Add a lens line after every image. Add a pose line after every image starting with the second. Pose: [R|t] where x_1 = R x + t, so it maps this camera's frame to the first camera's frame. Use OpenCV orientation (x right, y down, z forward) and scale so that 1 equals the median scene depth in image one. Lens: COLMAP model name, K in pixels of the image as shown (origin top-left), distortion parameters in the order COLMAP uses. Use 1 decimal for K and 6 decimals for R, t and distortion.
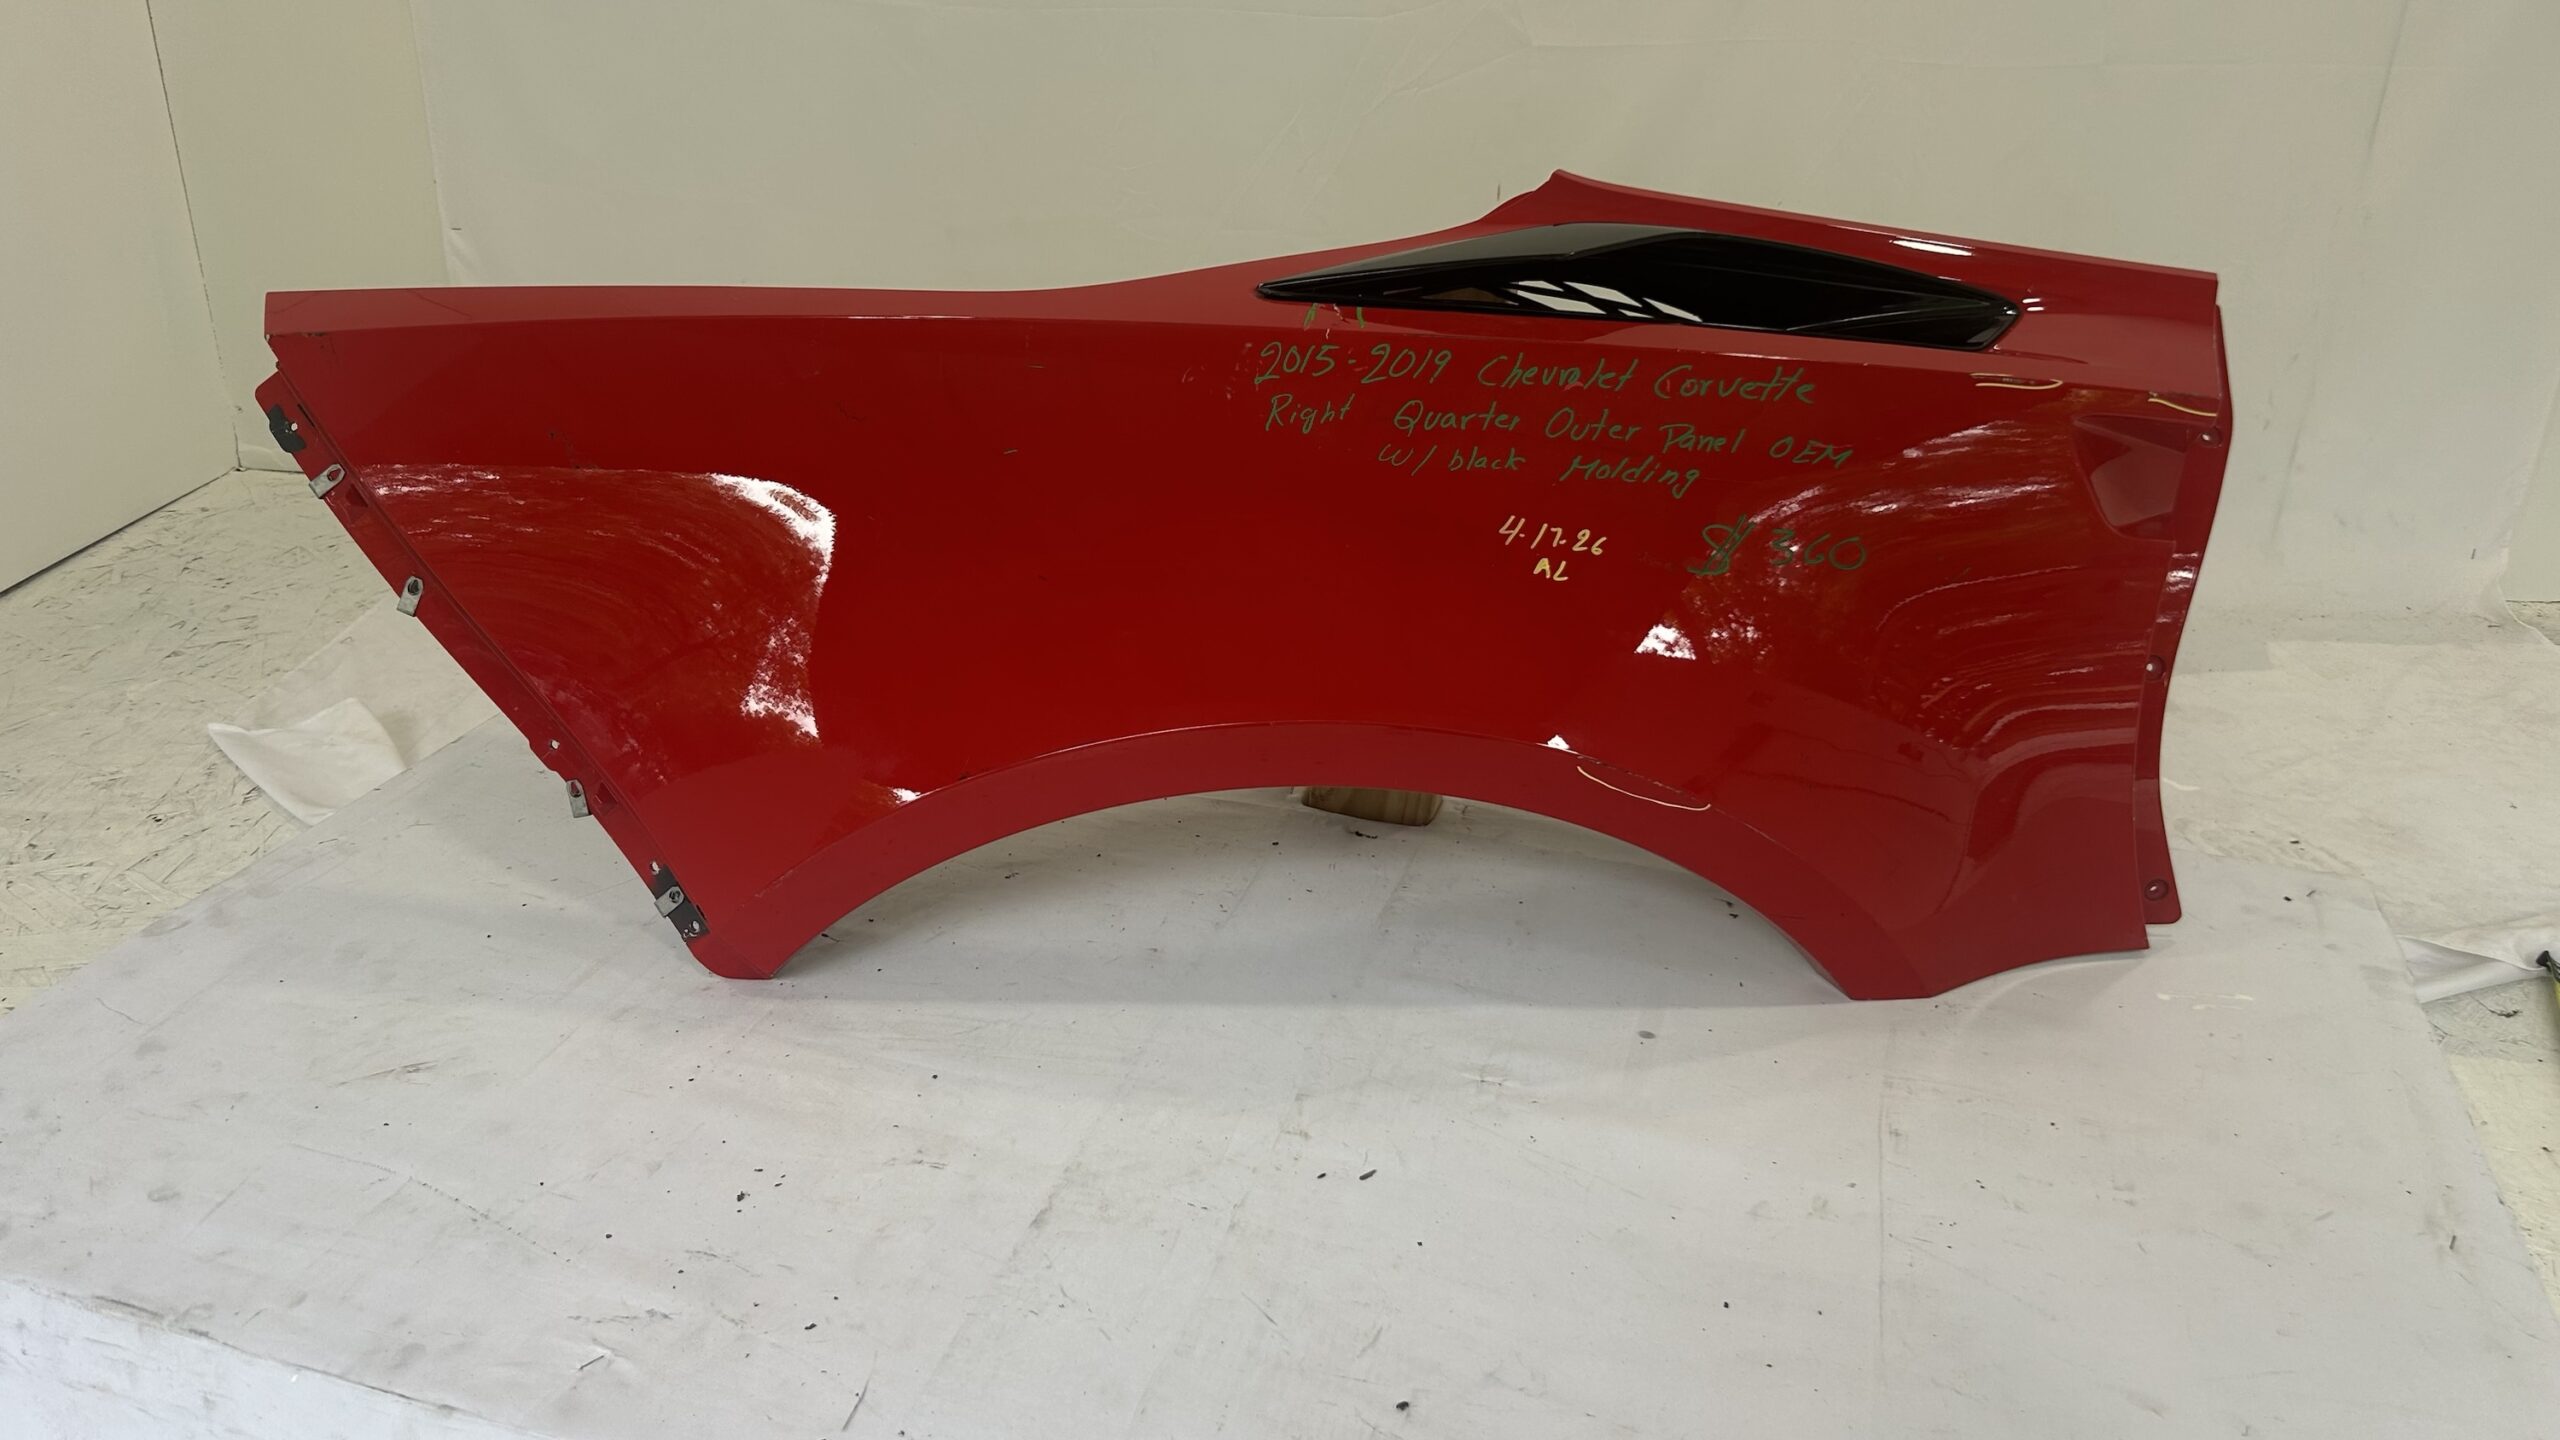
lens RADIAL K [[1924.4, 0, 1280.0], [0, 1924.4, 720.0], [0, 0, 1]] dist [0.047566, -0.052162]
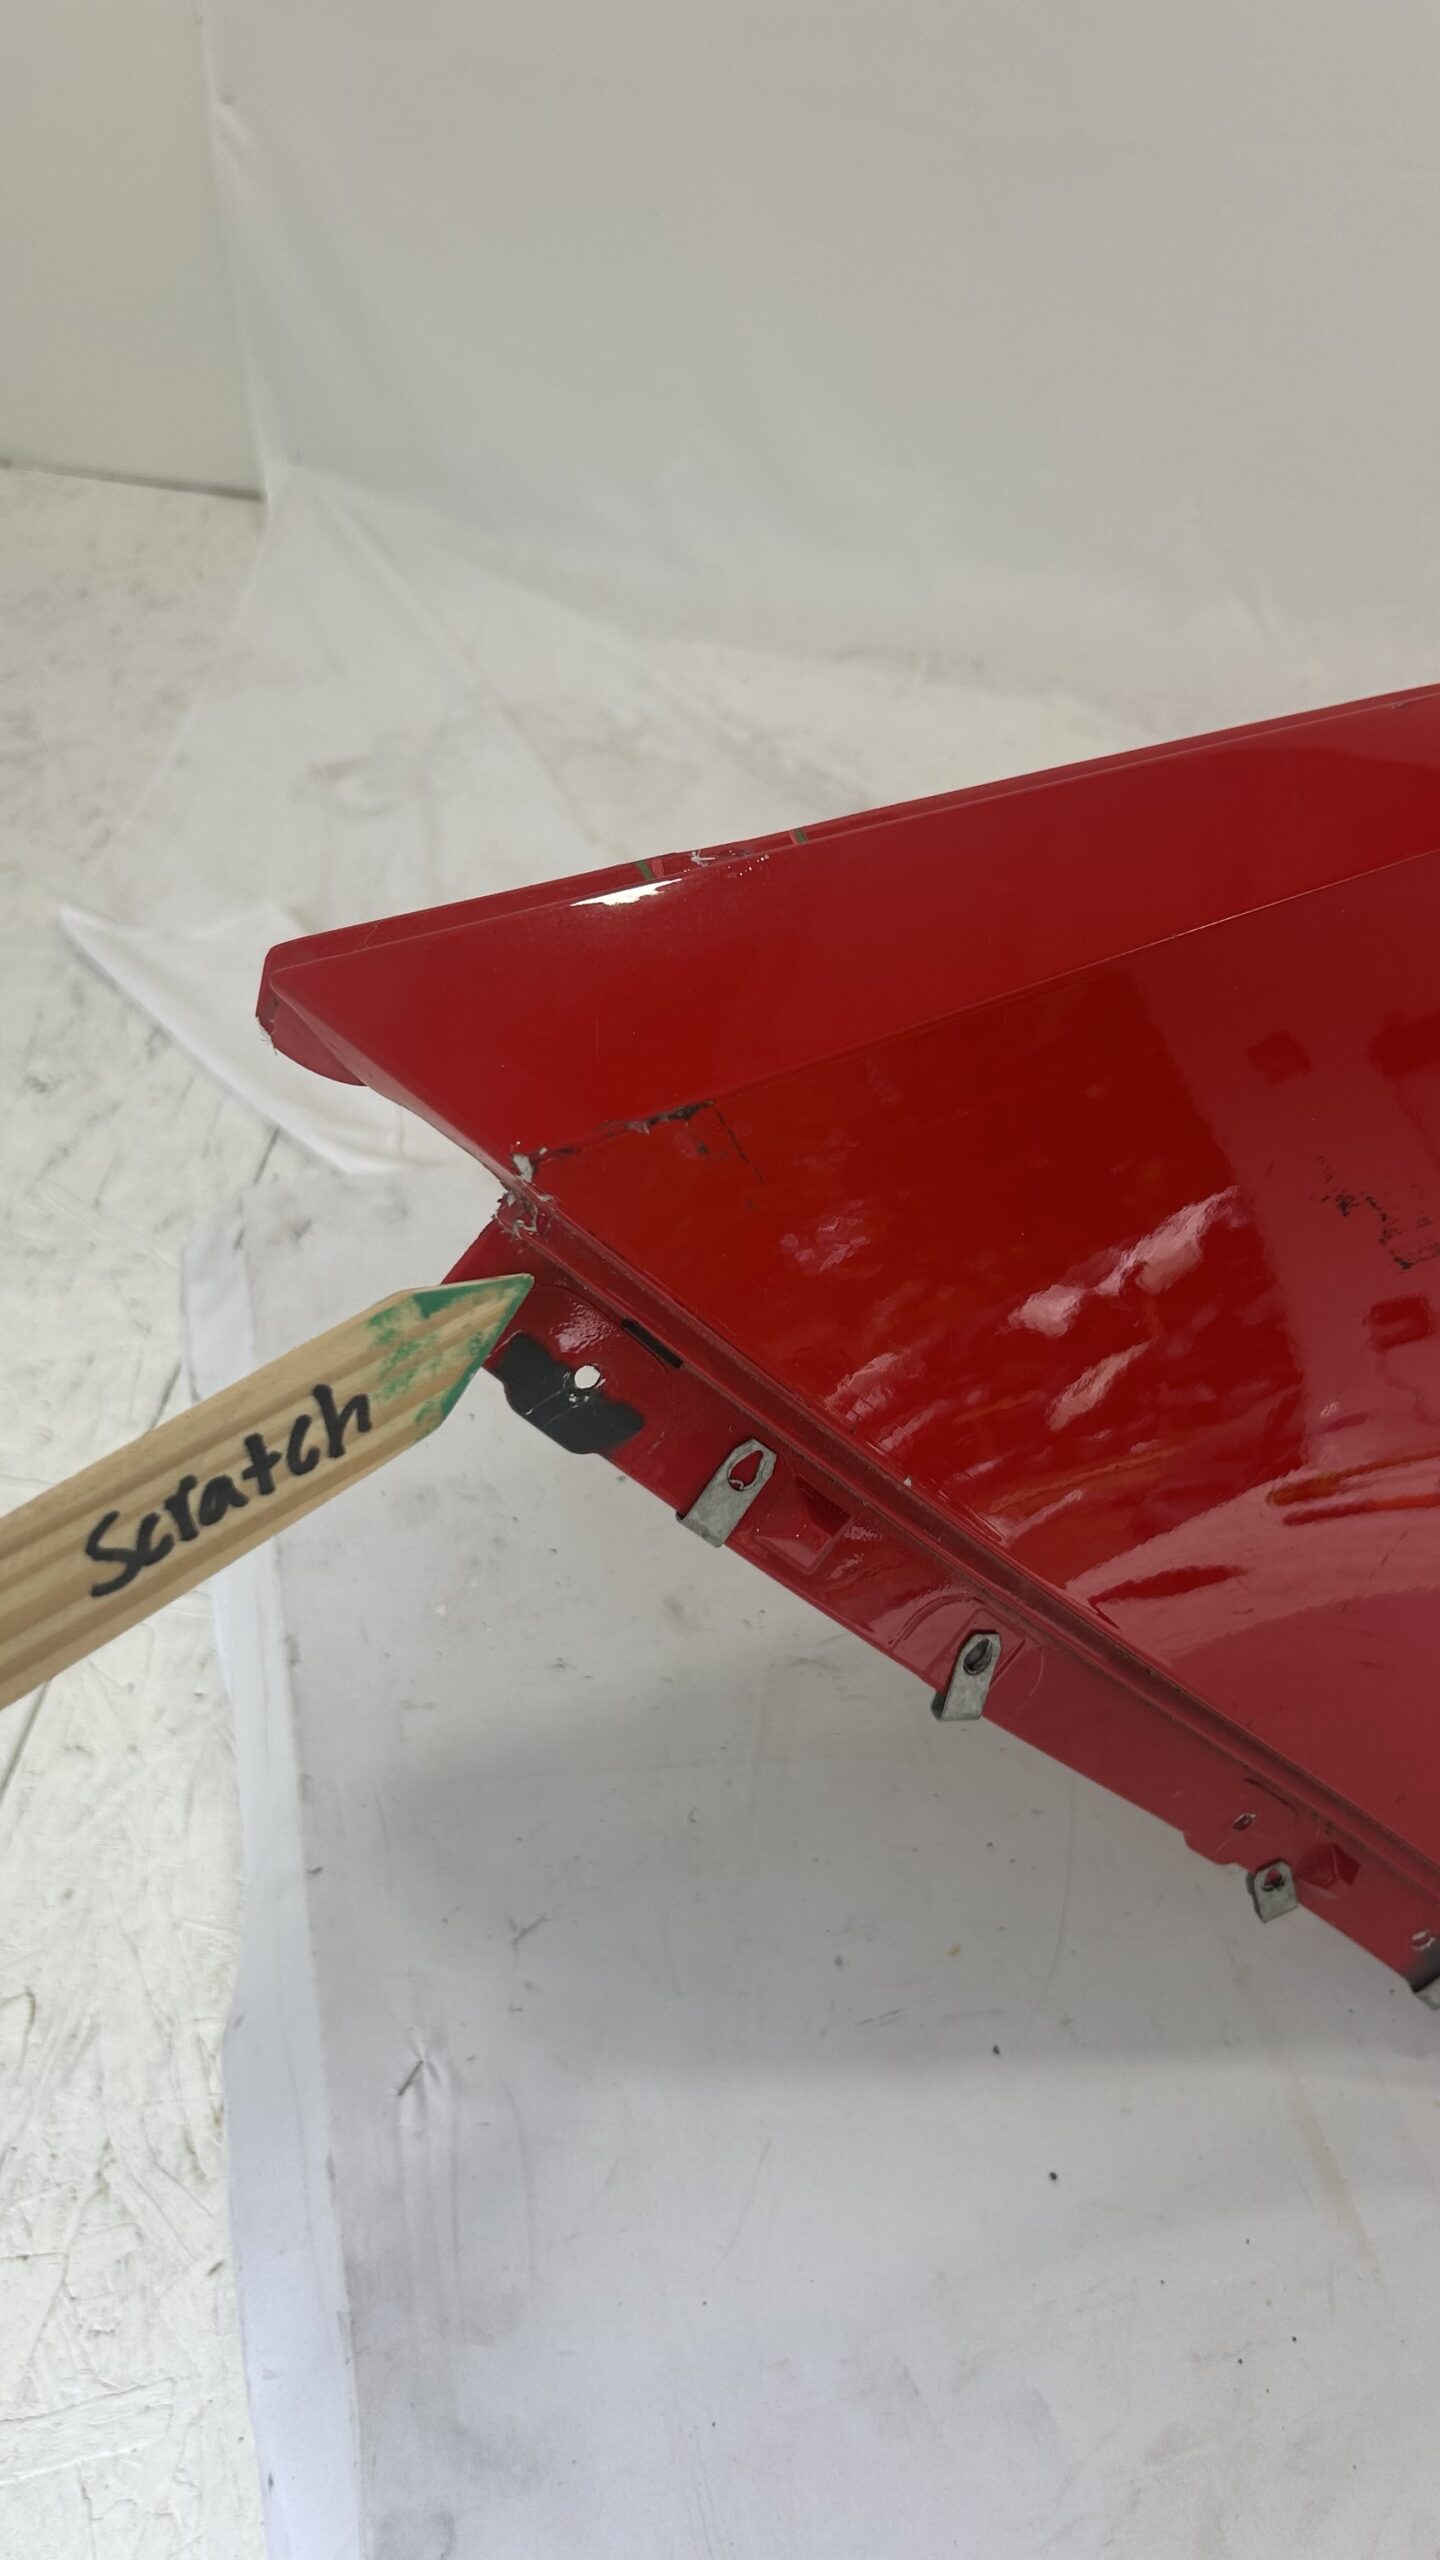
lens RADIAL K [[1990.9, 0, 754.9], [0, 1990.9, 1282.2], [0, 0, 1]] dist [0.041722, -0.064787]
pose [[0.855524, -0.320891, 0.406333, -0.641690], [0.164454, 0.912560, 0.374417, -0.300581], [-0.490951, -0.253500, 0.833490, 0.737860]]
